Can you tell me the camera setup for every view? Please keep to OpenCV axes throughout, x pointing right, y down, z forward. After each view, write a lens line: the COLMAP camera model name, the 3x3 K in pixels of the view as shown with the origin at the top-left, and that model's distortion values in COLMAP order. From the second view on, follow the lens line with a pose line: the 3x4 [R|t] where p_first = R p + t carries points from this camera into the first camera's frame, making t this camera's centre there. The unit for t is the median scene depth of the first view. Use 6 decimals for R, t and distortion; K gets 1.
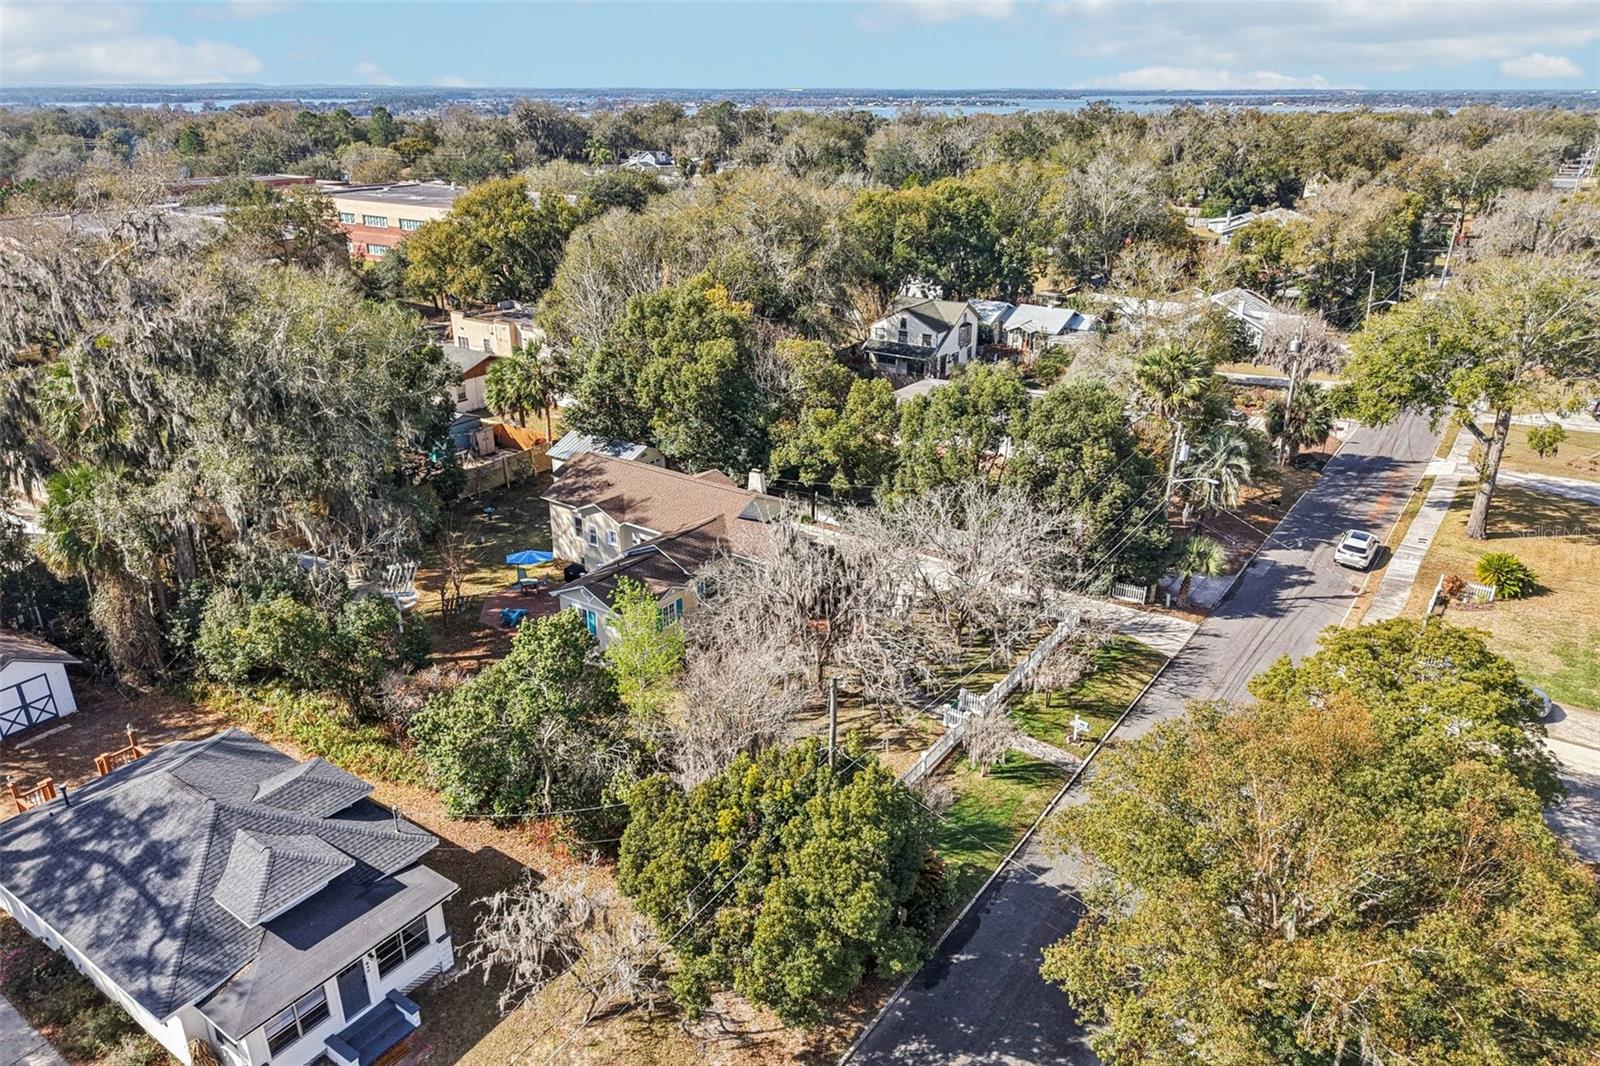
lens RADIAL K [[1092.0, 0, 800.4], [0, 1092.0, 504.8], [0, 0, 1]] dist [-0.000037, -0.000668]
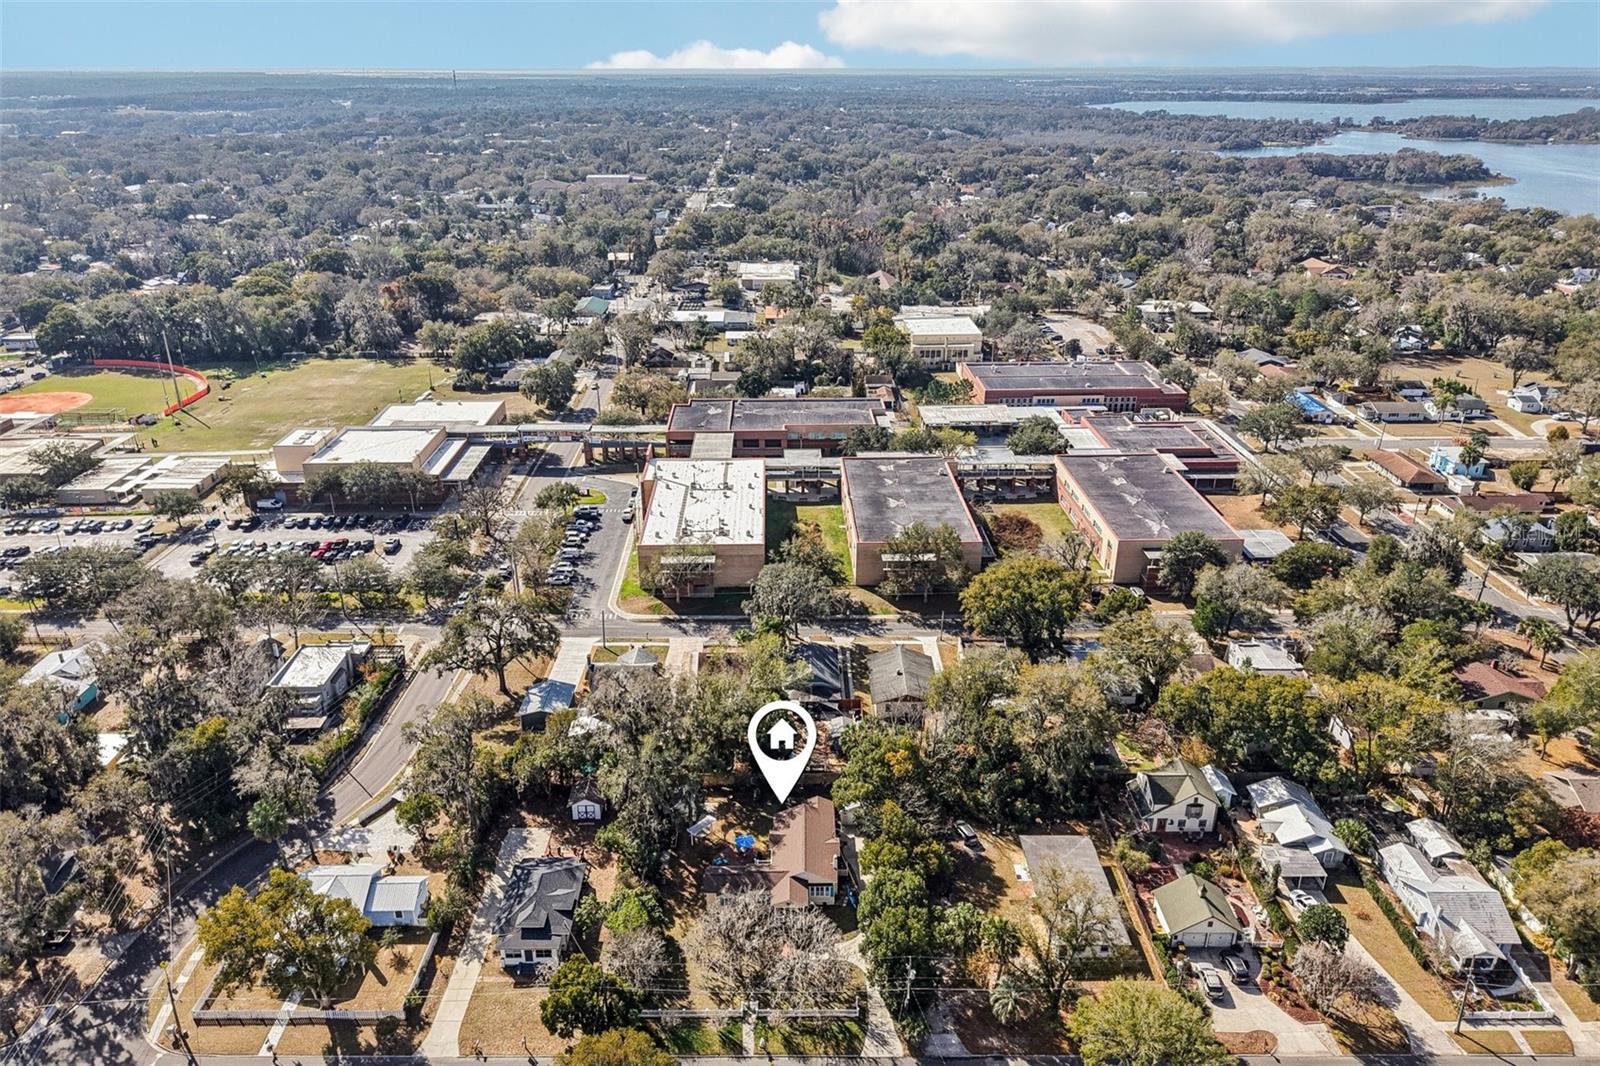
lens RADIAL K [[1074.5, 0, 792.2], [0, 1074.5, 537.9], [0, 0, 1]] dist [0.027402, -0.027965]
pose [[0.578683, 0.318954, -0.750596, 1.487986], [-0.287200, 0.941095, 0.178482, -1.118100], [0.763310, 0.112286, 0.636200, -0.526207]]
